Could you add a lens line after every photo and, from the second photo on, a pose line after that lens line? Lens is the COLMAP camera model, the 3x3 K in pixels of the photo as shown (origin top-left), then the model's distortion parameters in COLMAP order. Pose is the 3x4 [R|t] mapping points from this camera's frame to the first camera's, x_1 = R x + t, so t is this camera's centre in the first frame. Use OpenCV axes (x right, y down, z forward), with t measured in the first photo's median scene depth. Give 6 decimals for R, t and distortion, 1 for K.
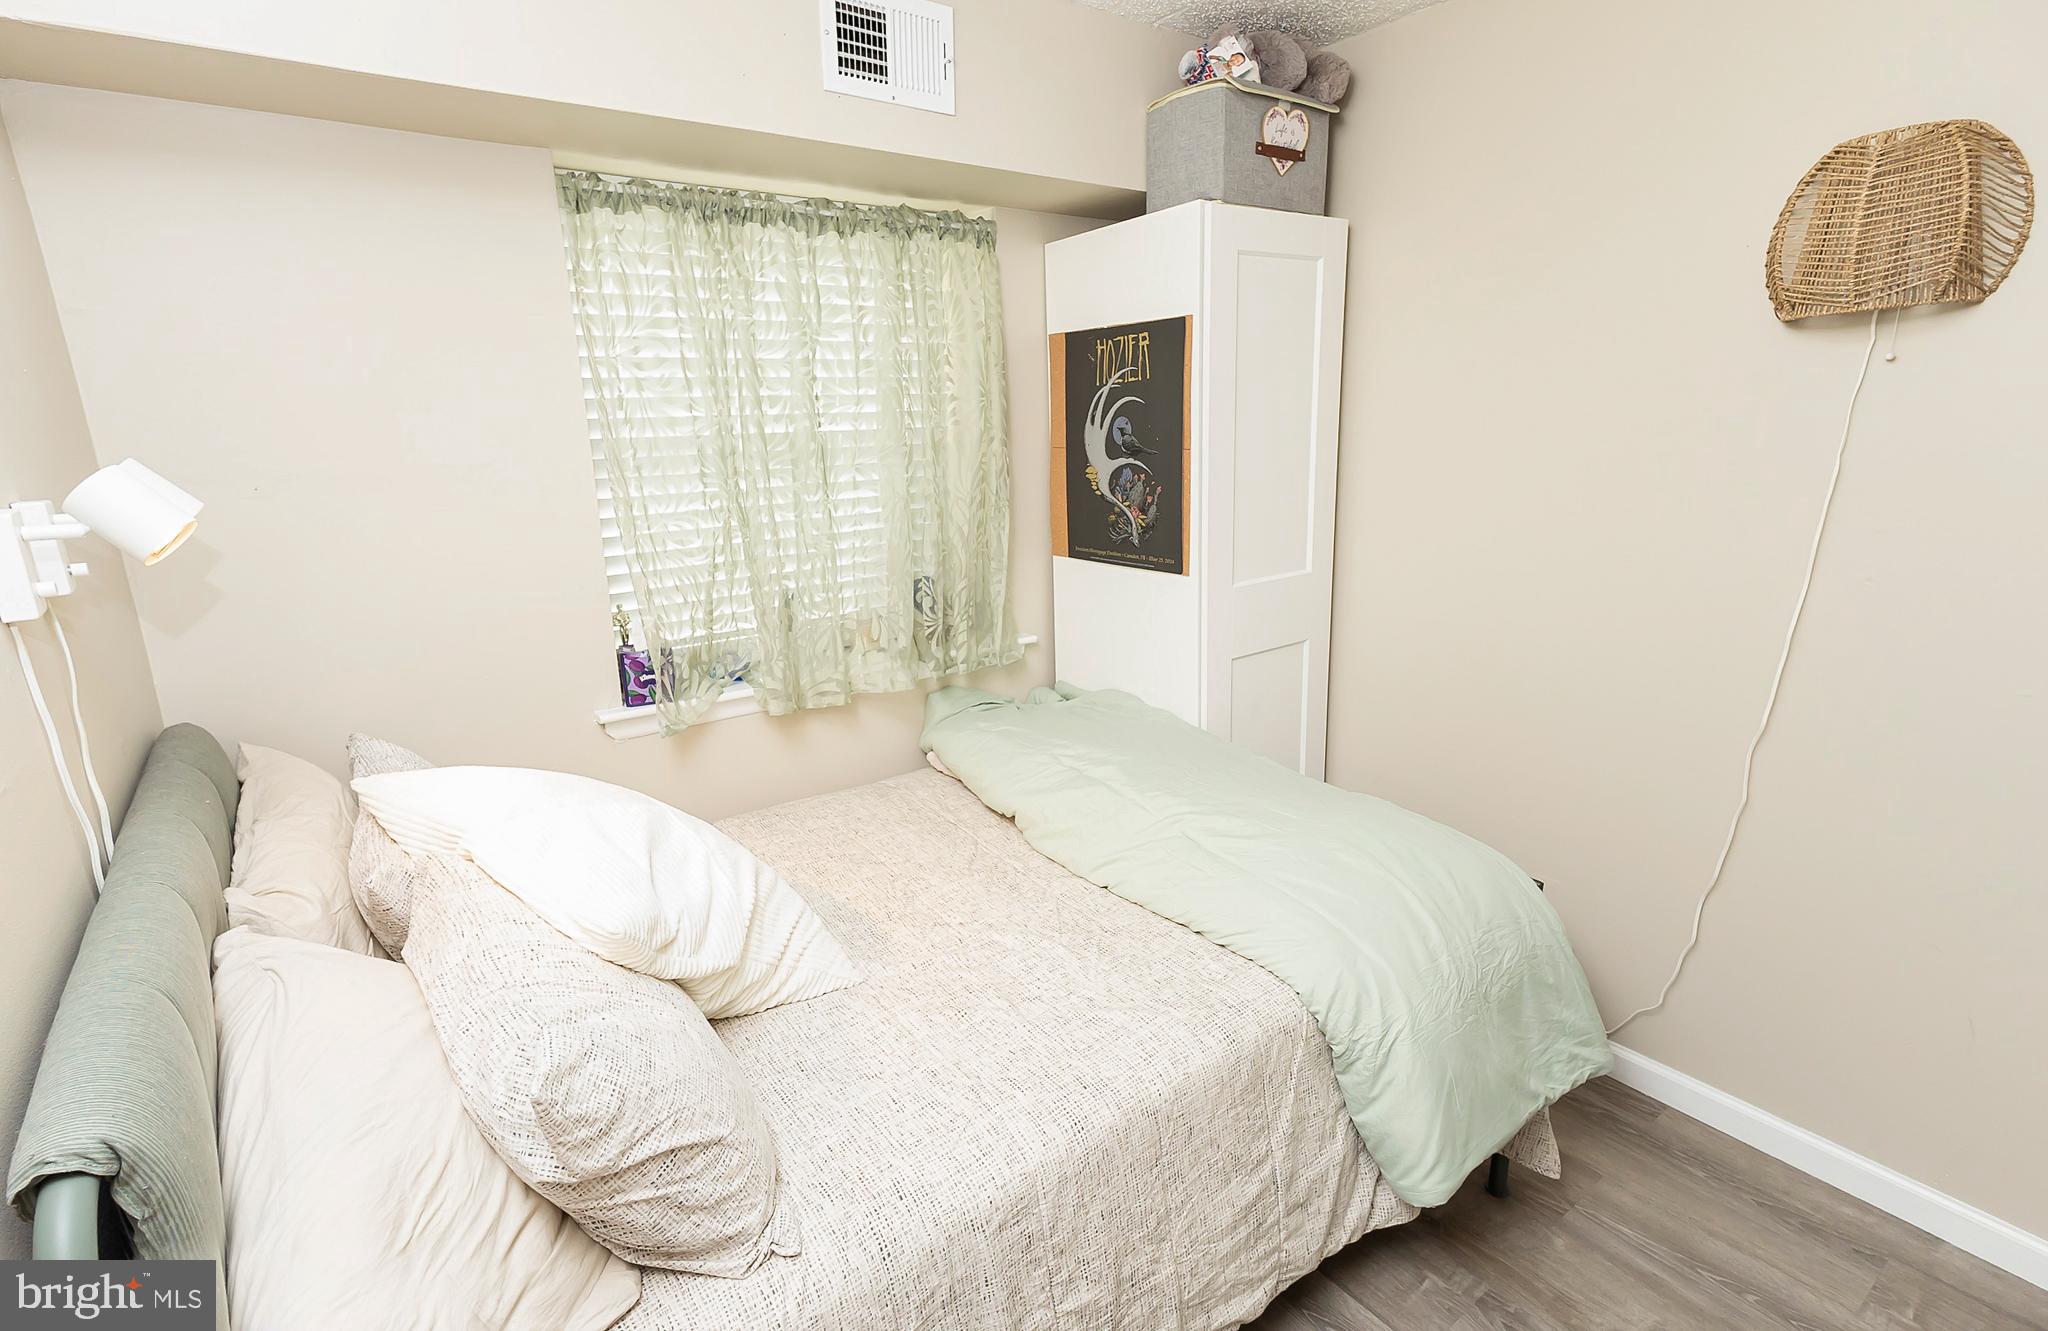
lens RADIAL K [[1002.7, 0, 1024.0], [0, 1002.7, 665.5], [0, 0, 1]] dist [0.003124, 0.000308]
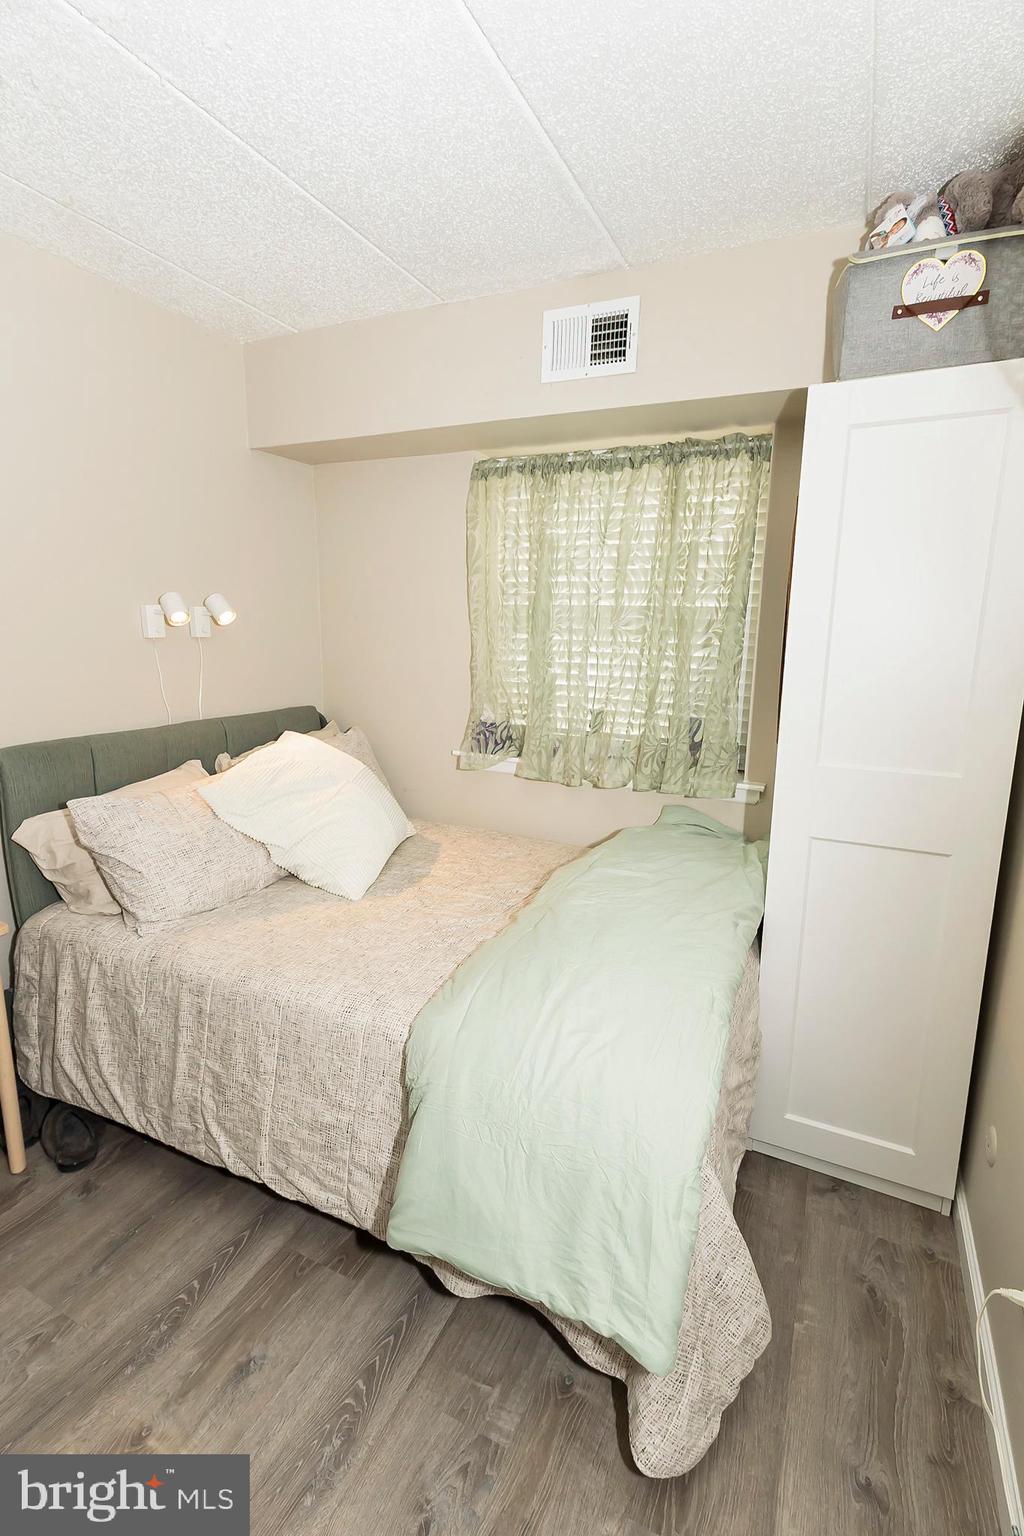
lens RADIAL K [[709.4, 0, 512.0], [0, 709.4, 768.0], [0, 0, 1]] dist [0.017387, -0.006684]
pose [[0.479244, 0.204385, -0.853553, 0.734087], [-0.231696, 0.967471, 0.101573, -0.074300], [0.846547, 0.149086, 0.511010, 0.398303]]
